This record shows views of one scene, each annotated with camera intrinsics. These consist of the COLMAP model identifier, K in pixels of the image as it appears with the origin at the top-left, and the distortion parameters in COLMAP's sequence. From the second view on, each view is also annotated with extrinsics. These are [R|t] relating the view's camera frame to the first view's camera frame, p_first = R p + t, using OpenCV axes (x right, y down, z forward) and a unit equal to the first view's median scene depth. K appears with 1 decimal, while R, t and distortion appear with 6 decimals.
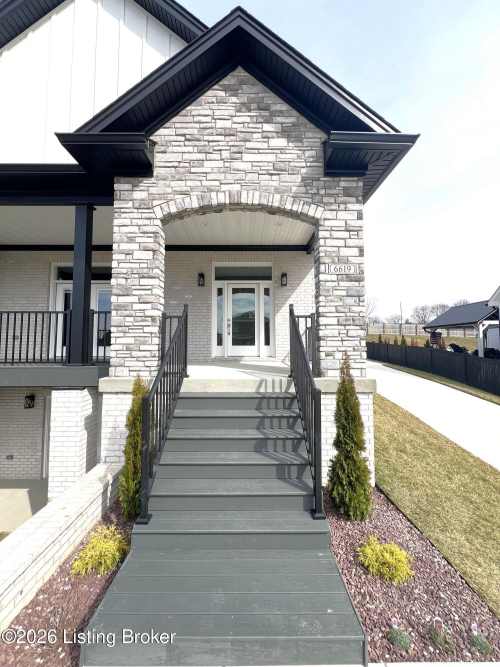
lens RADIAL K [[267.5, 0, 246.8], [0, 267.5, 330.4], [0, 0, 1]] dist [-0.002590, 0.000077]
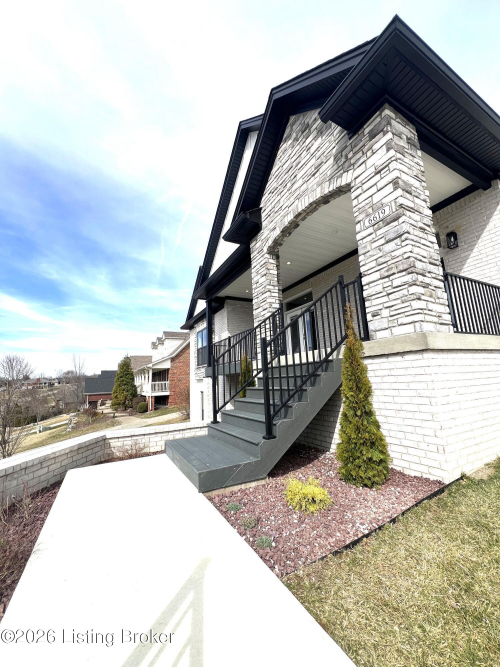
lens RADIAL K [[267.5, 0, 253.0], [0, 267.5, 330.7], [0, 0, 1]] dist [-0.002590, 0.000077]
pose [[0.469244, -0.183746, -0.863740, 0.846222], [0.093677, 0.982951, -0.158214, 0.238365], [0.878086, -0.006672, 0.478457, 0.213185]]
